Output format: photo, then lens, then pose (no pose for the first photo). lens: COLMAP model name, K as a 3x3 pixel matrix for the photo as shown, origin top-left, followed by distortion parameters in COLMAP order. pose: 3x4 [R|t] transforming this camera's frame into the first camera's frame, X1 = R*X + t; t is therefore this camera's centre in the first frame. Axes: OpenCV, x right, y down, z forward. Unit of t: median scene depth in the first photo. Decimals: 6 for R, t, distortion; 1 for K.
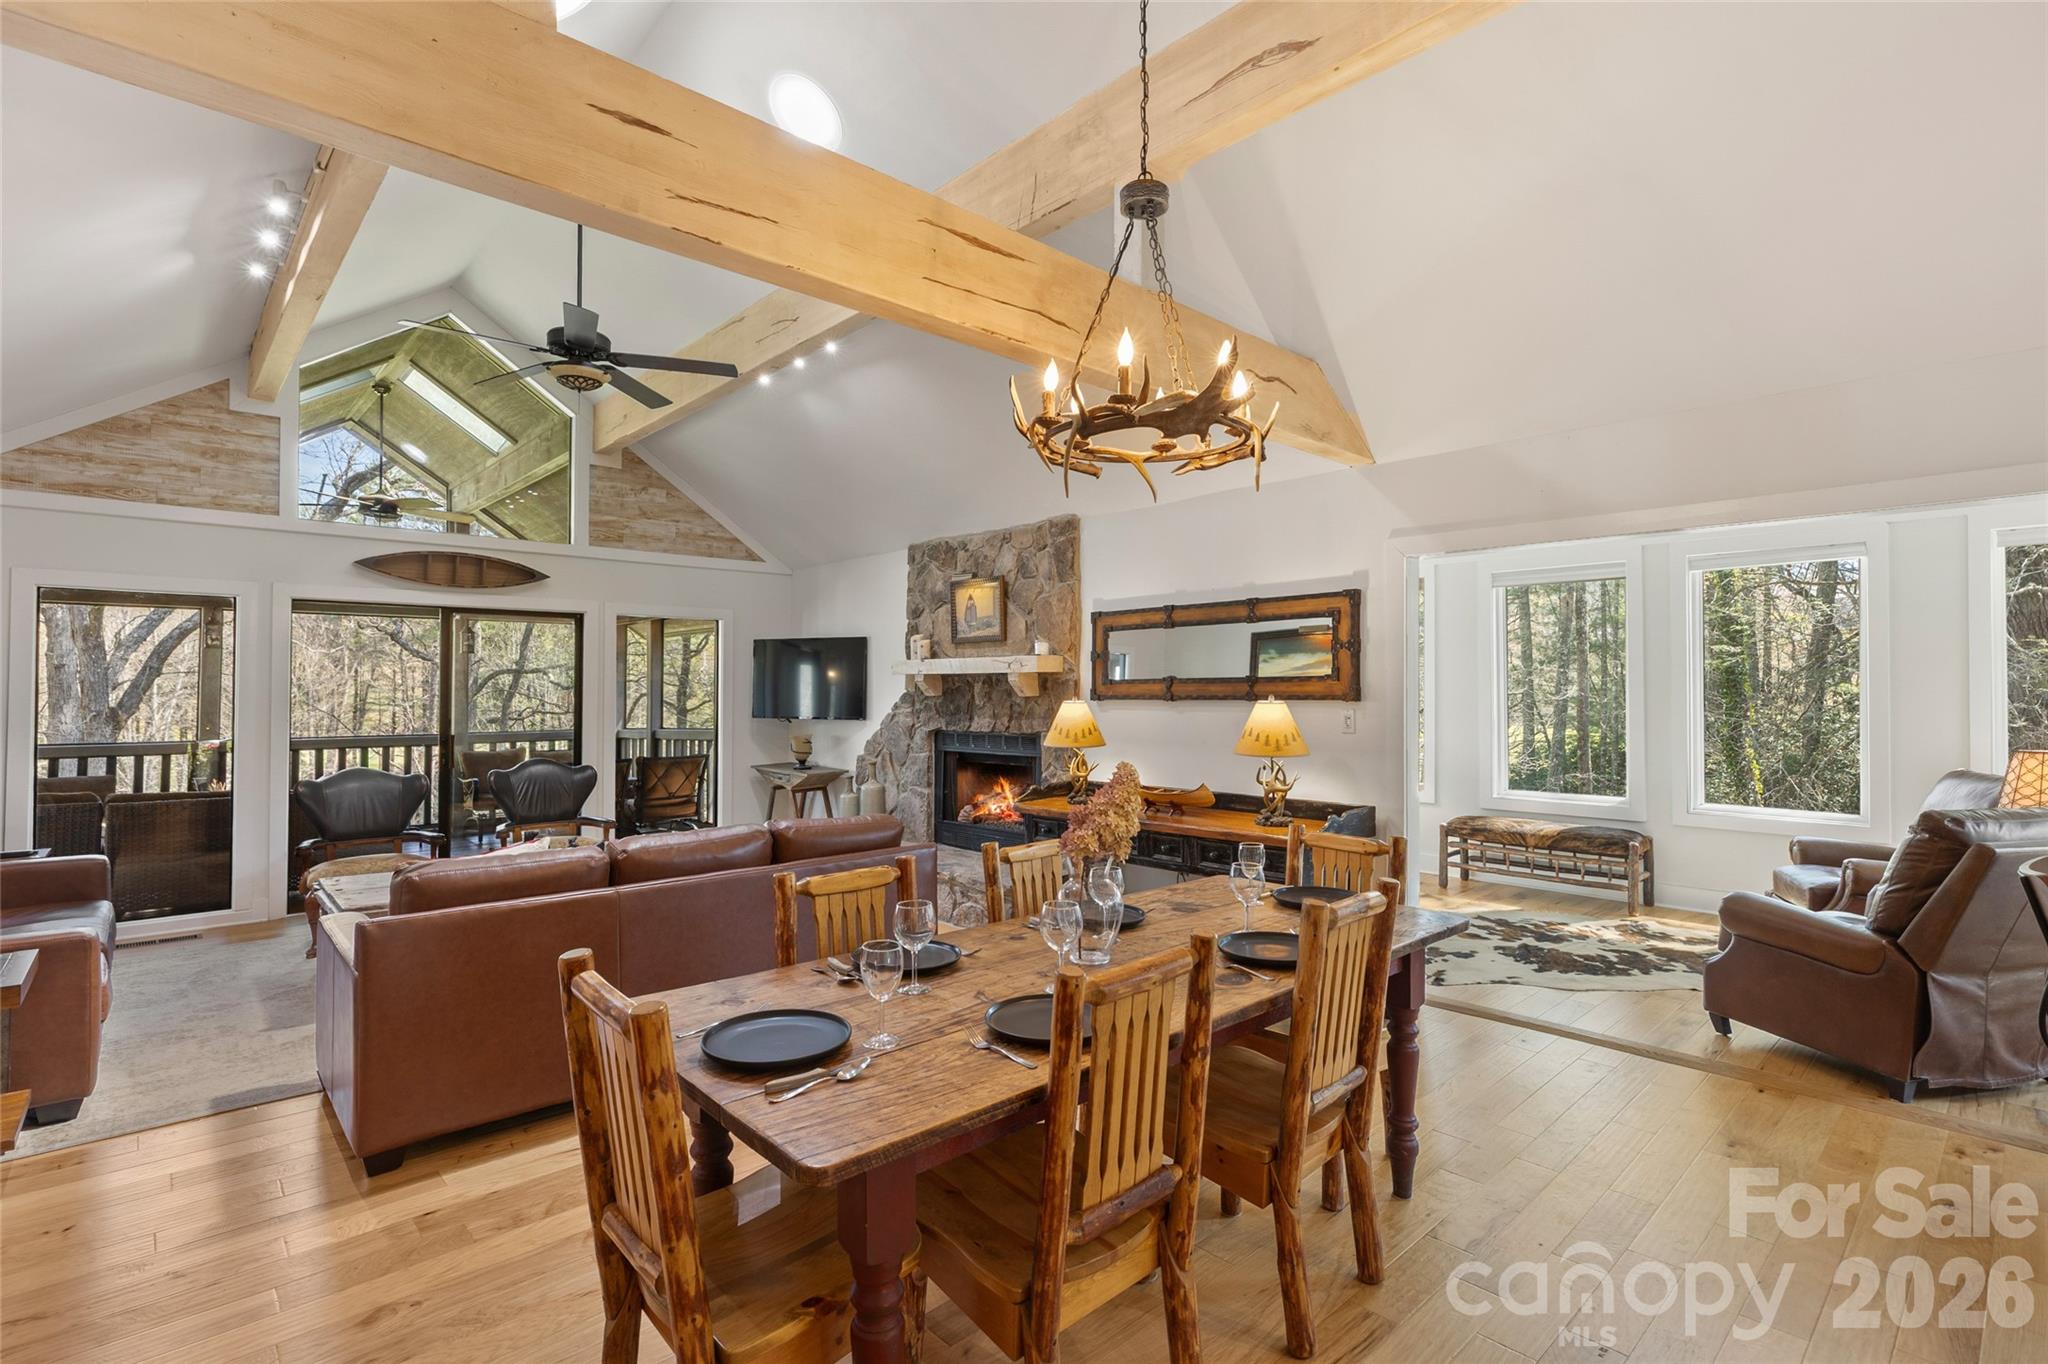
lens RADIAL K [[964.1, 0, 1013.4], [0, 964.1, 673.0], [0, 0, 1]] dist [-0.003757, 0.001059]
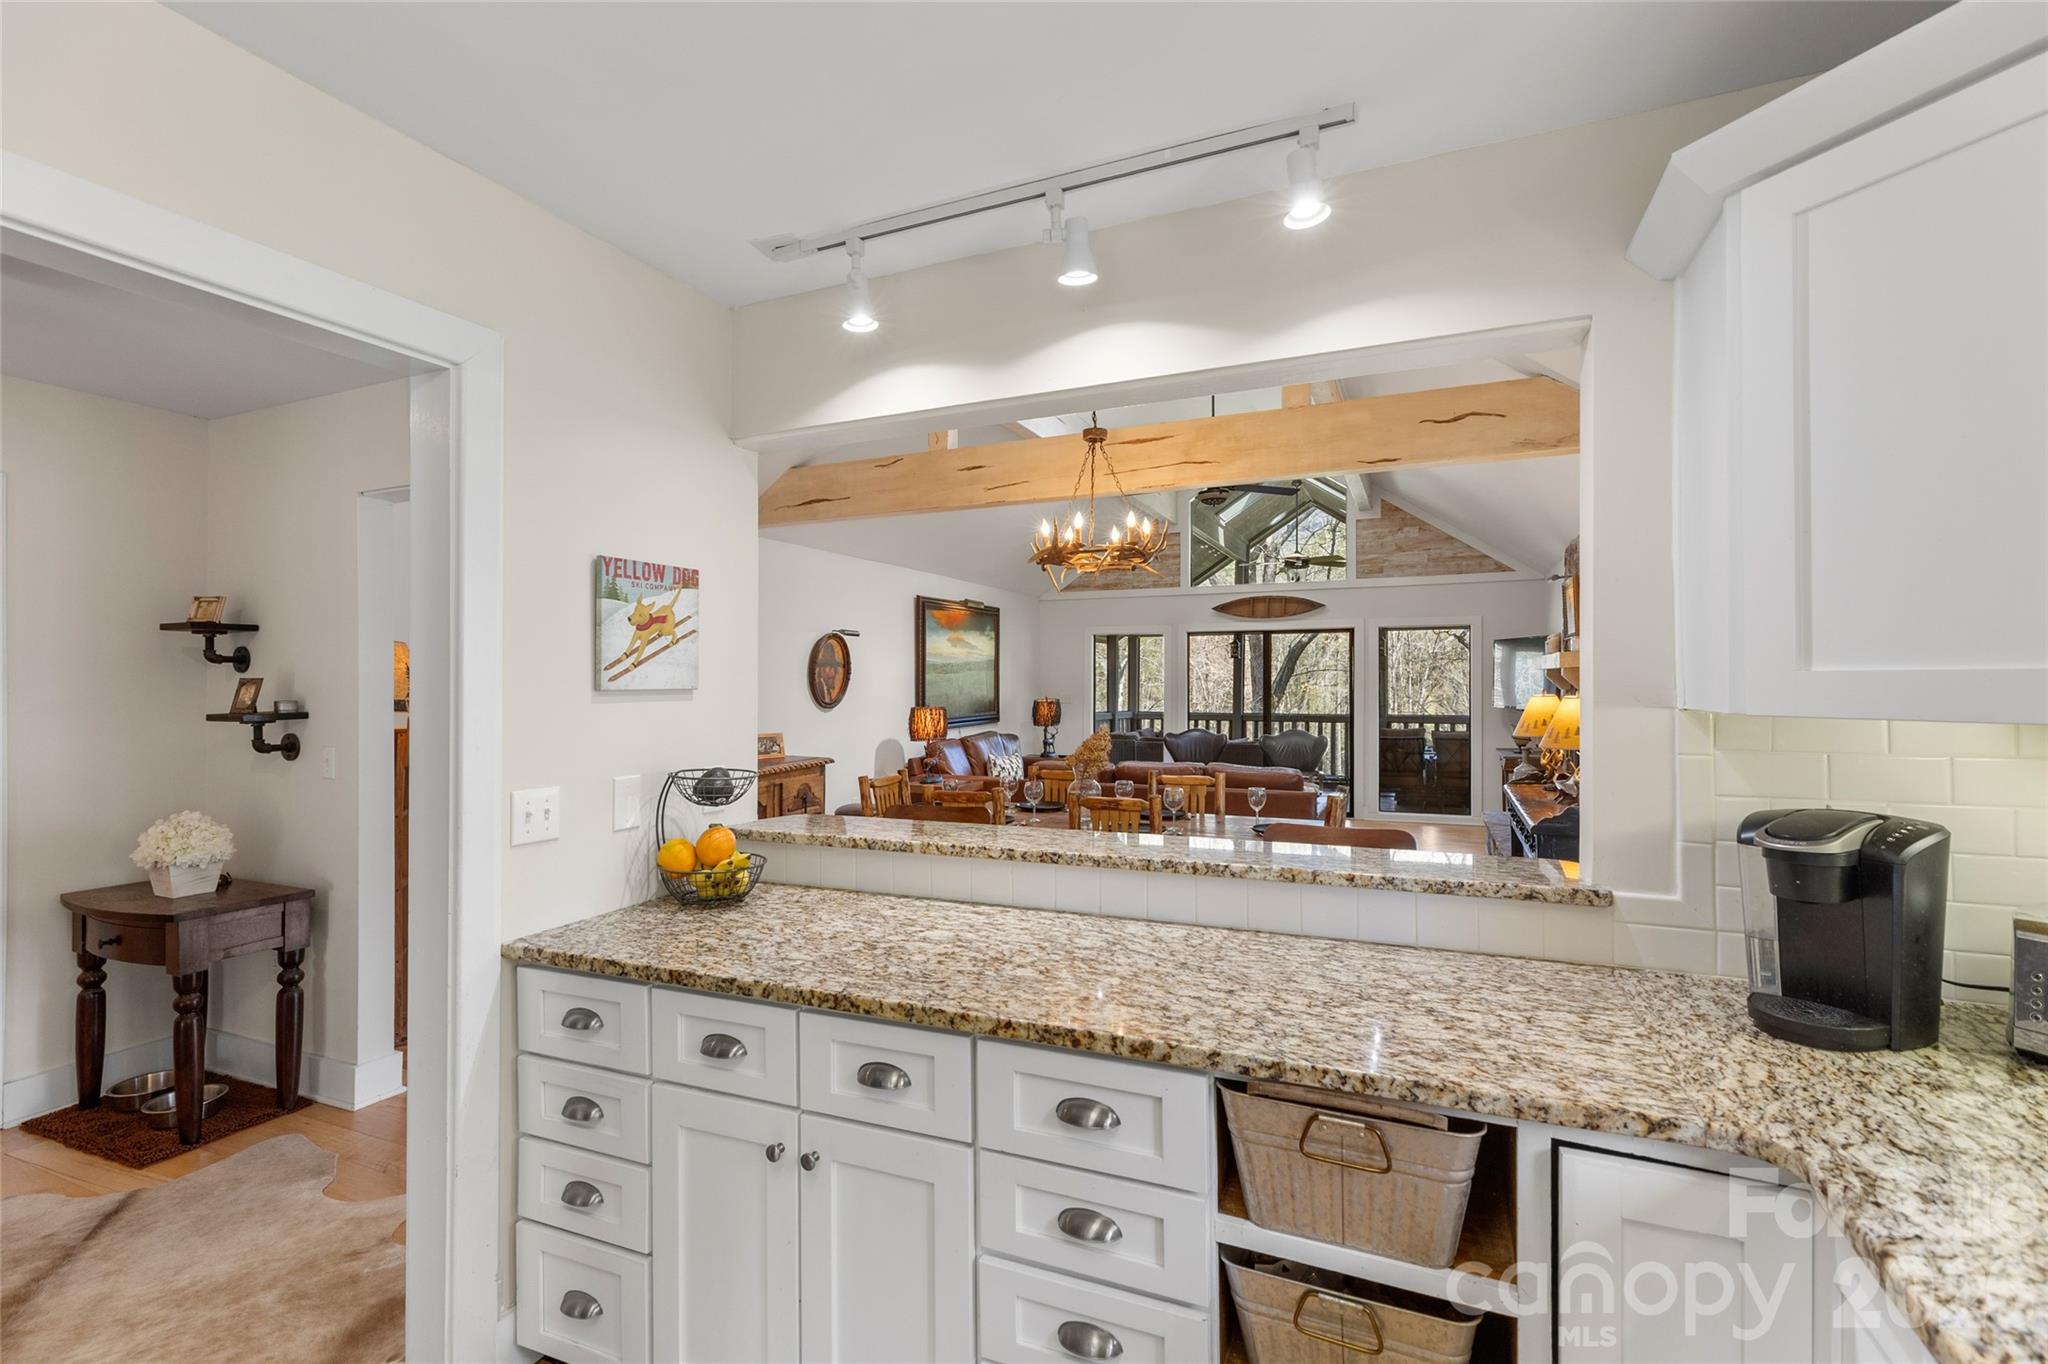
lens RADIAL K [[904.8, 0, 1024.0], [0, 904.8, 682.0], [0, 0, 1]] dist [0.007478, -0.000061]
pose [[0.410685, -0.002456, -0.911774, 0.622289], [0.018823, 0.999806, 0.005785, -0.001128], [0.911583, -0.019538, 0.410651, 0.030960]]
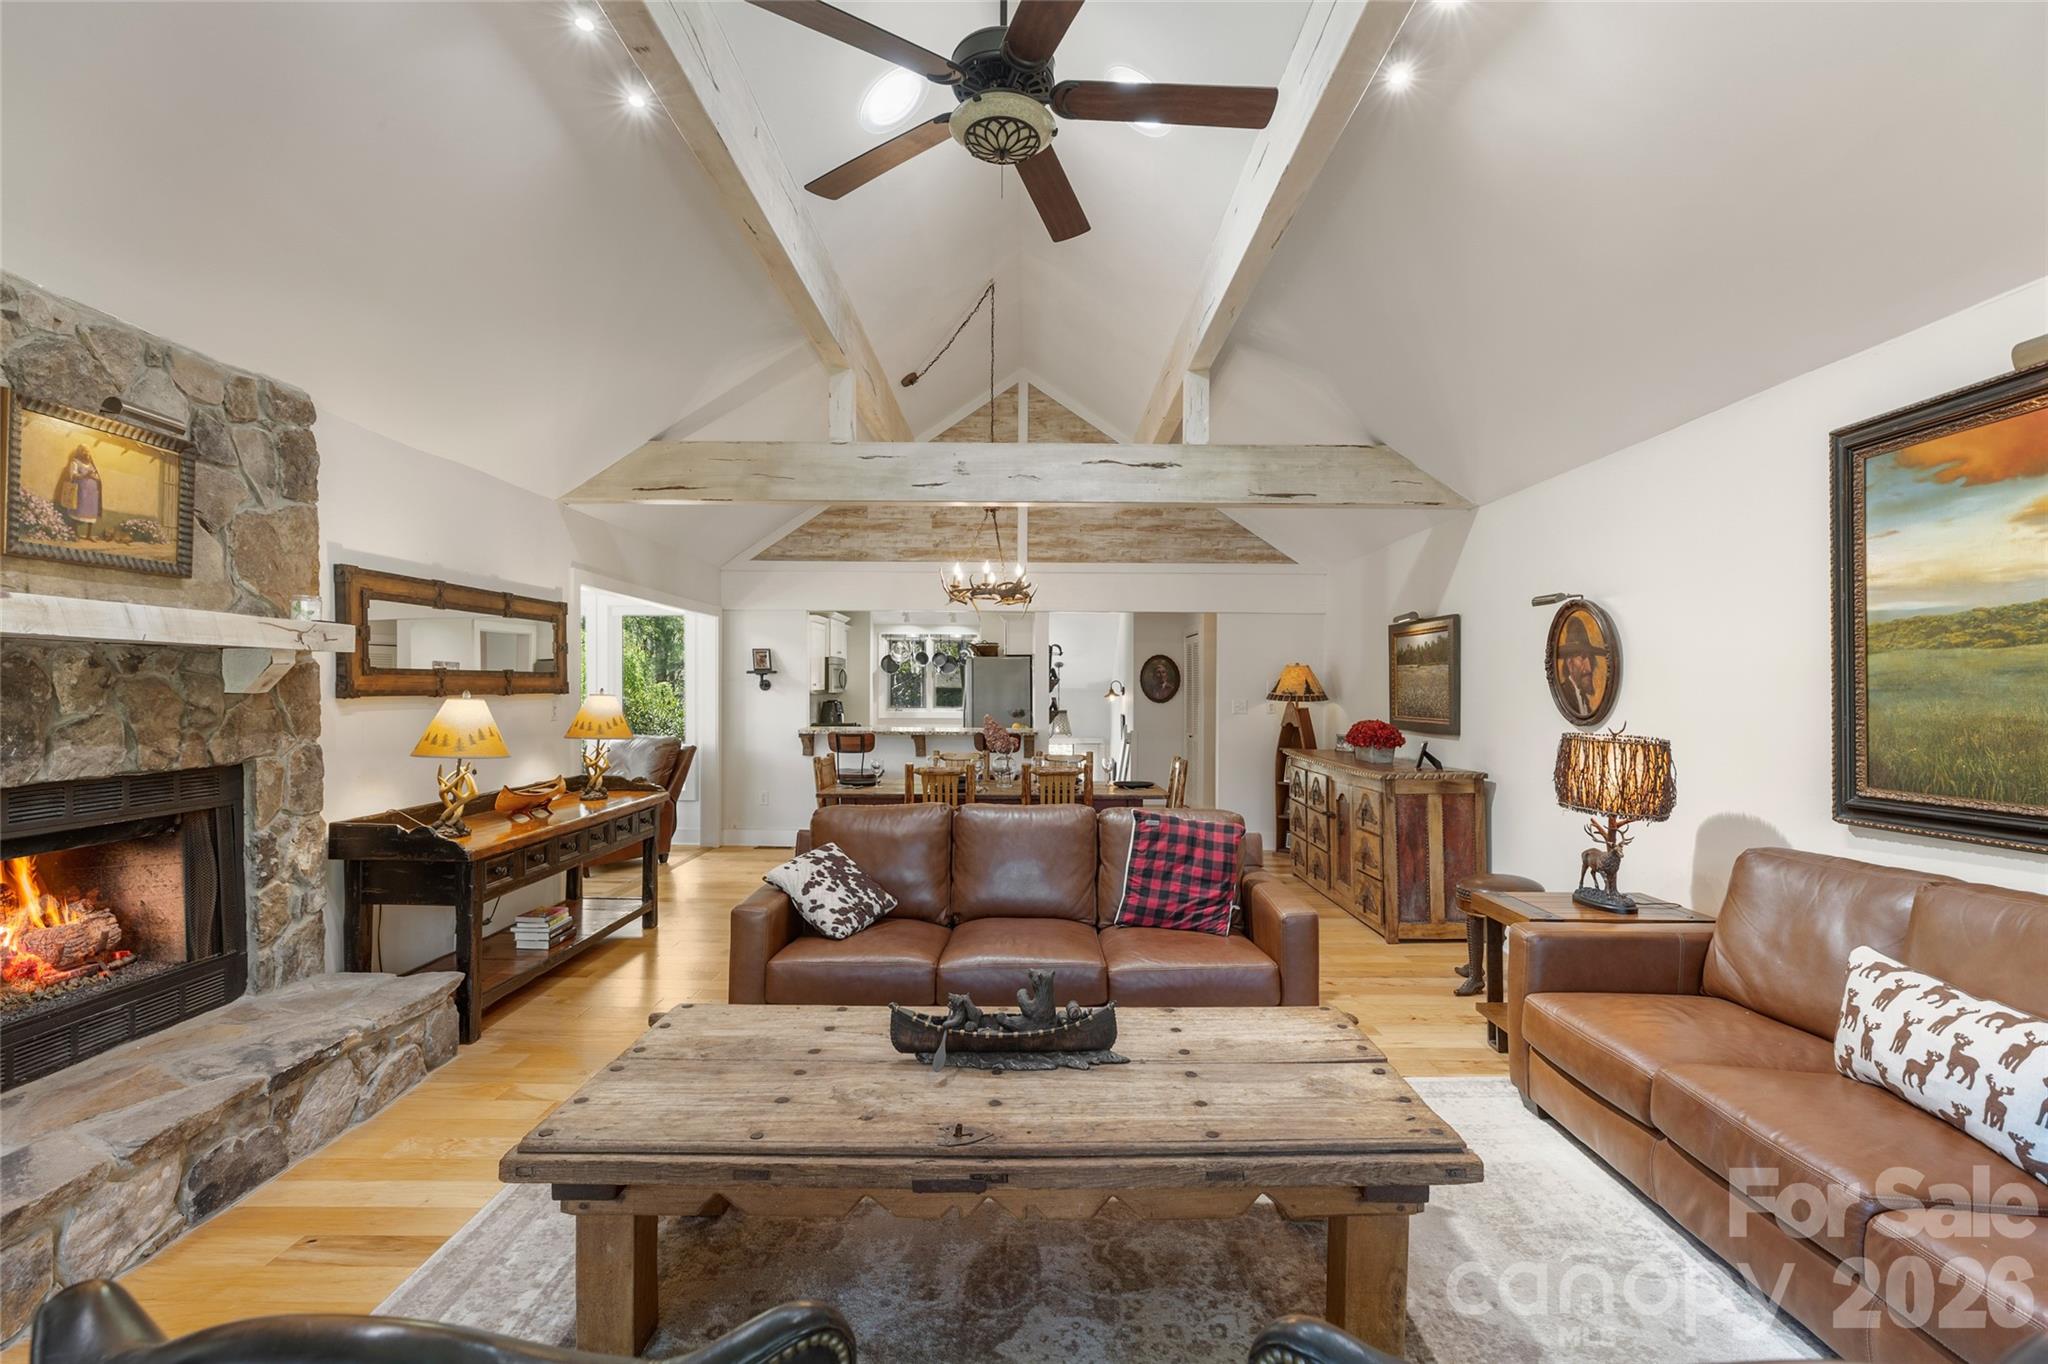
lens RADIAL K [[918.3, 0, 1027.2], [0, 918.3, 692.3], [0, 0, 1]] dist [0.006851, 0.000116]
pose [[-0.739317, -0.005636, 0.673334, -0.608463], [-0.015599, 0.999840, -0.008758, 0.020281], [-0.673177, -0.016979, -0.739287, 1.015127]]
